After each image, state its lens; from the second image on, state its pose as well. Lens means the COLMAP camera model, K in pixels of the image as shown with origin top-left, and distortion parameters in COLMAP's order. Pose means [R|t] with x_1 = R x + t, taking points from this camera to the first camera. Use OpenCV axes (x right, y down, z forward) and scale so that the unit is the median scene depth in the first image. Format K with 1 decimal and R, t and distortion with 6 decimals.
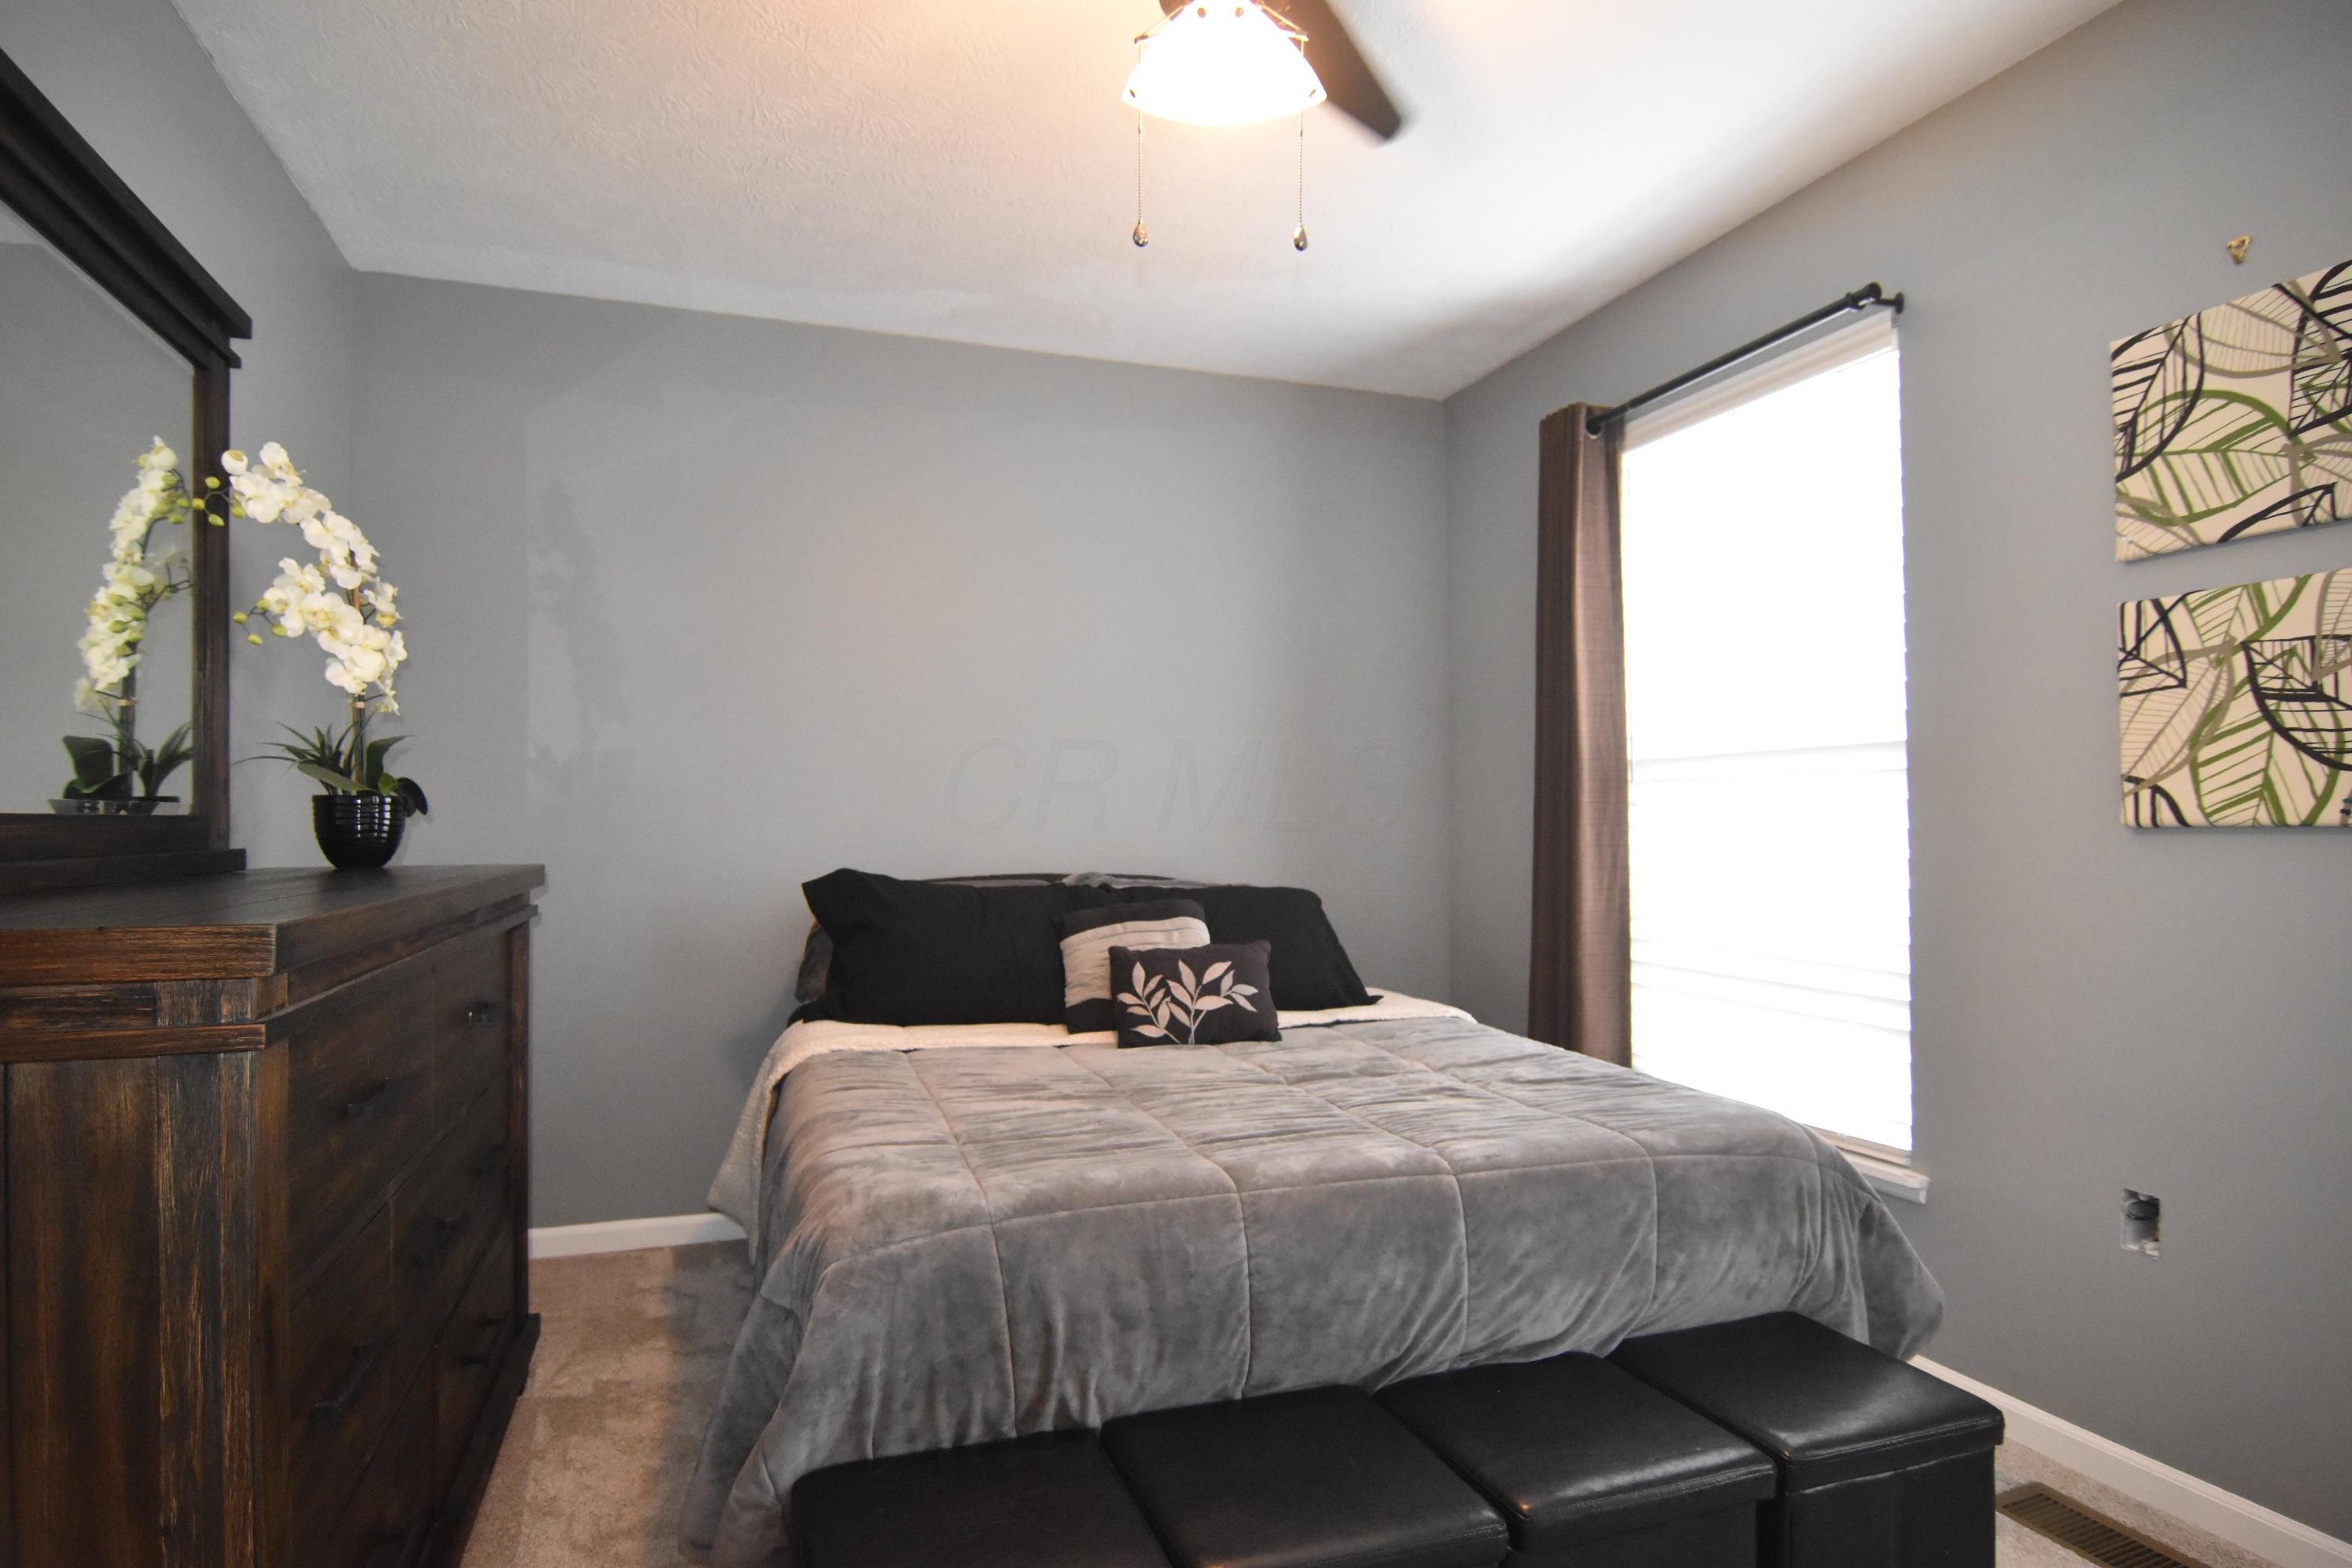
lens RADIAL K [[1280.1, 0, 1170.4], [0, 1280.1, 797.3], [0, 0, 1]] dist [-0.003756, -0.013783]
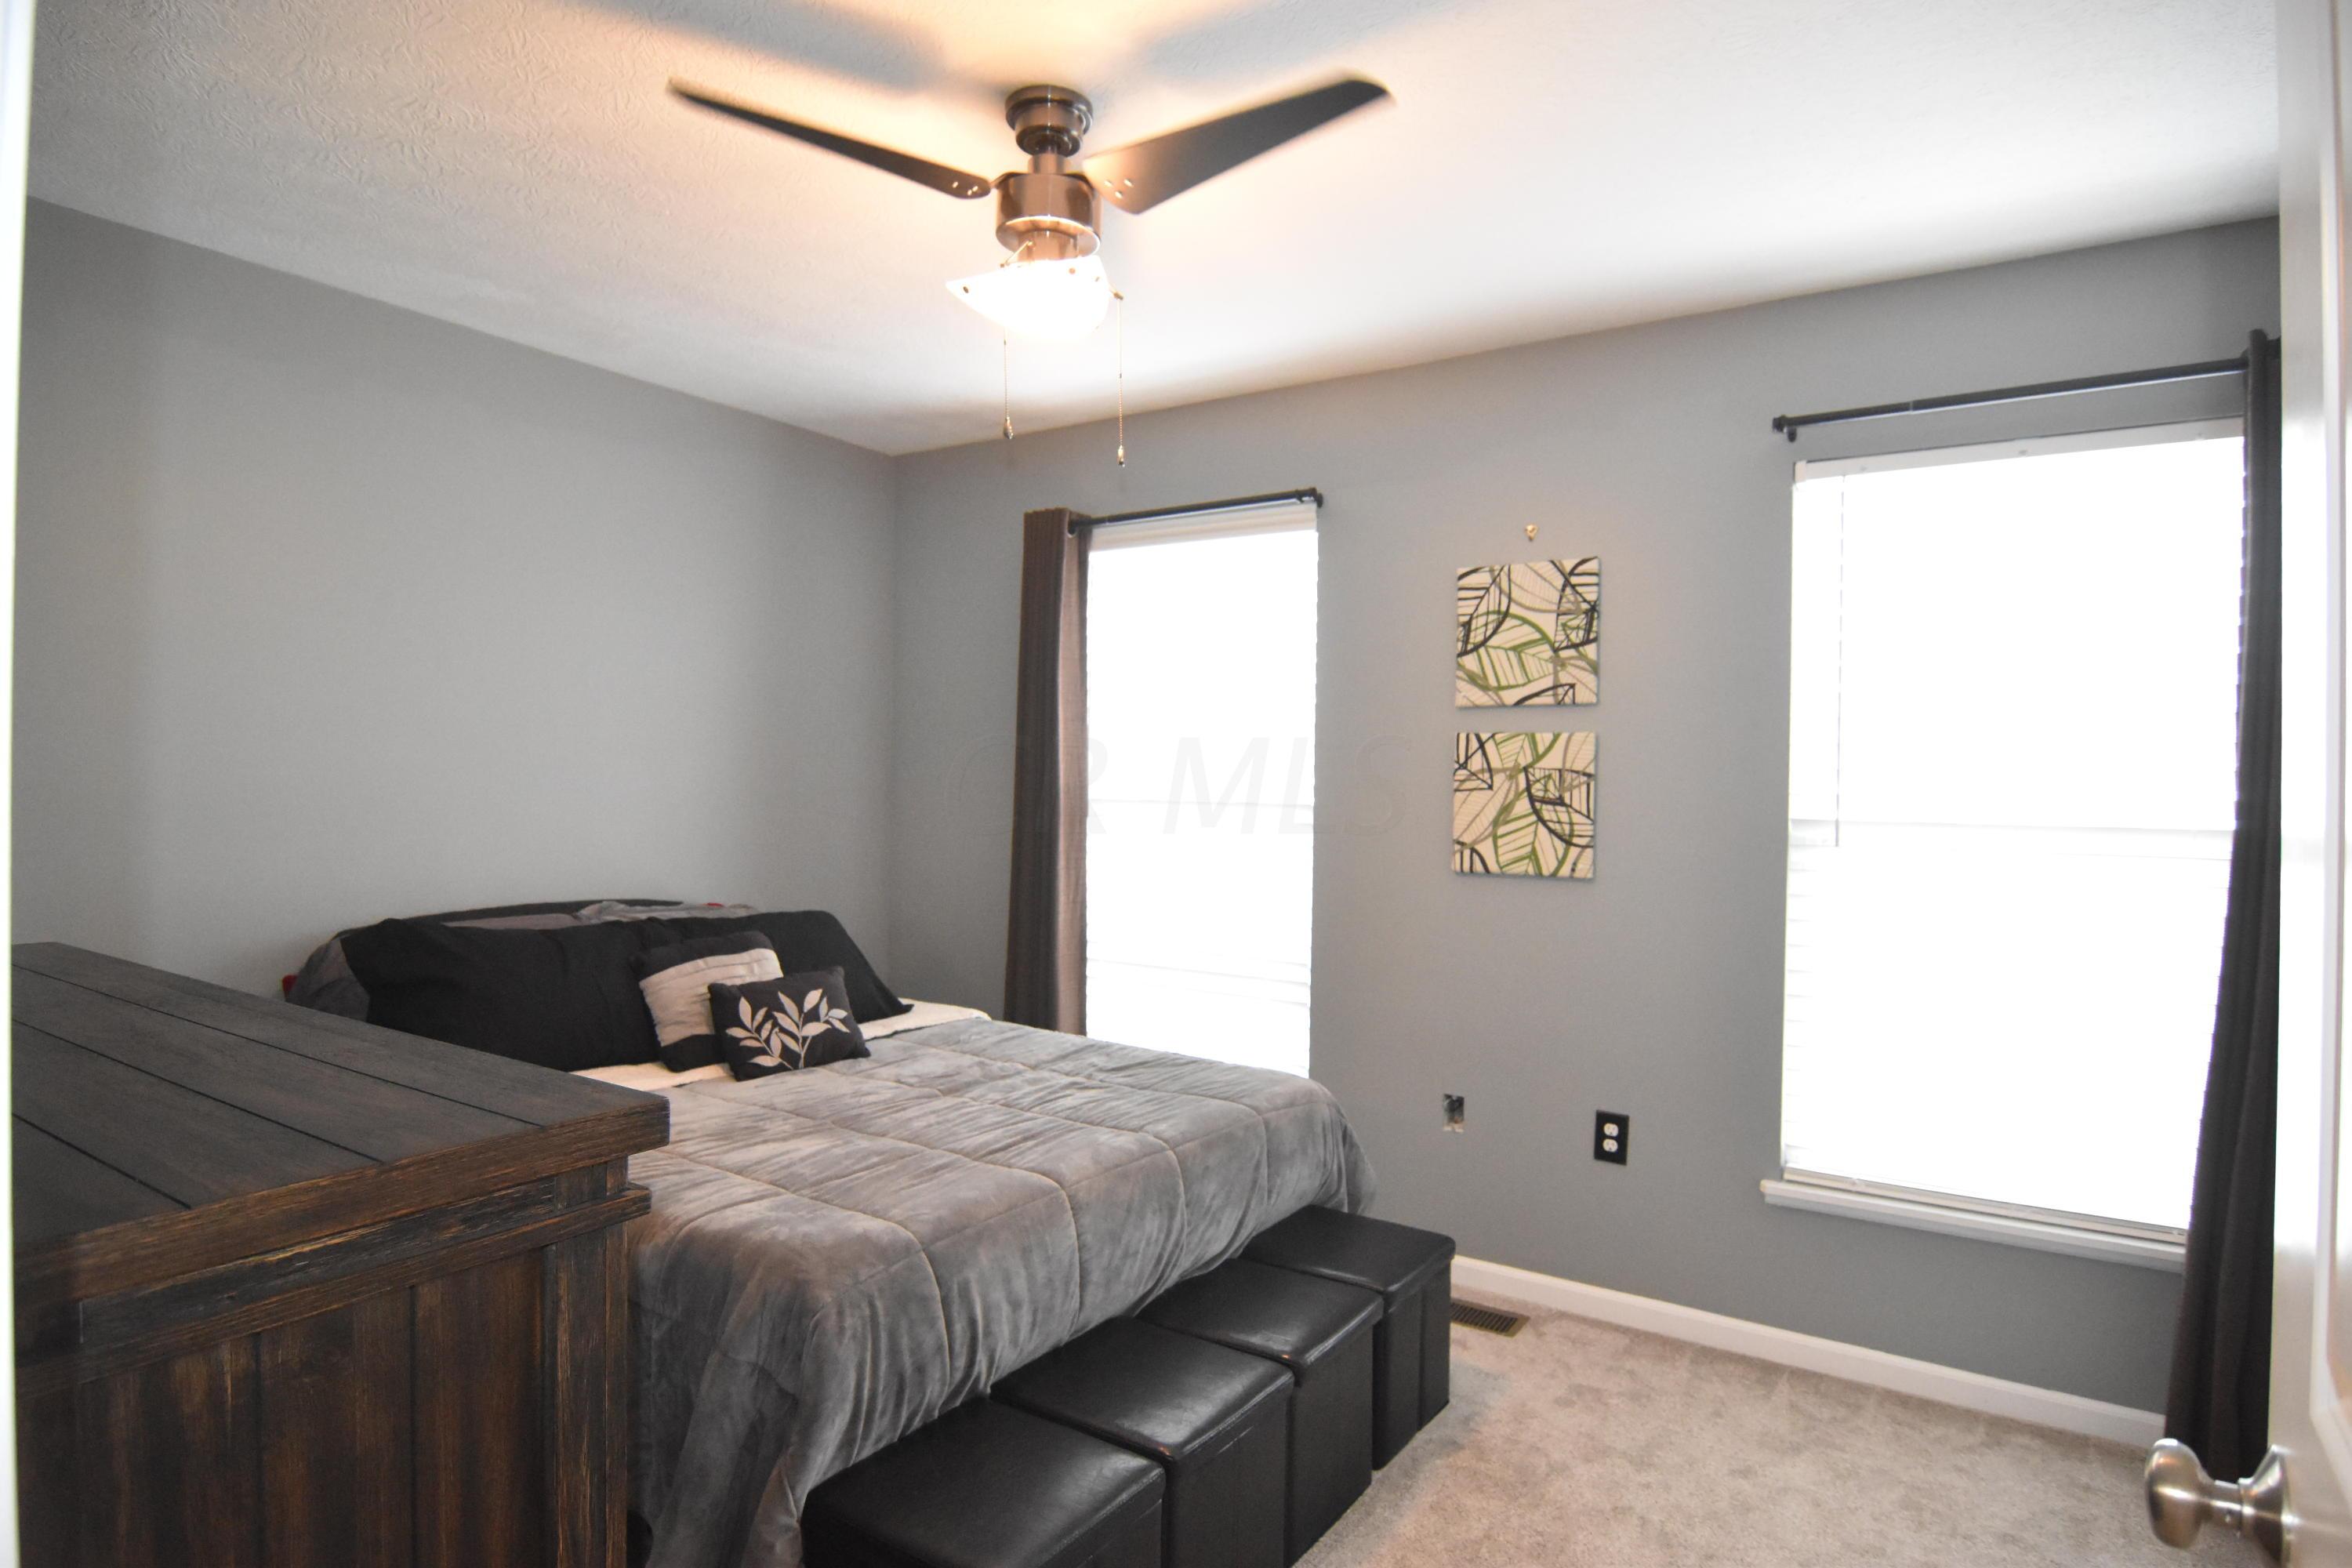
lens RADIAL K [[1280.1, 0, 1170.4], [0, 1280.1, 797.3], [0, 0, 1]] dist [-0.003756, -0.013783]
pose [[0.791808, 0.008339, 0.610714, -0.561819], [-0.031976, 0.999102, 0.027816, -0.110987], [-0.609933, -0.041553, 0.791363, -0.070360]]
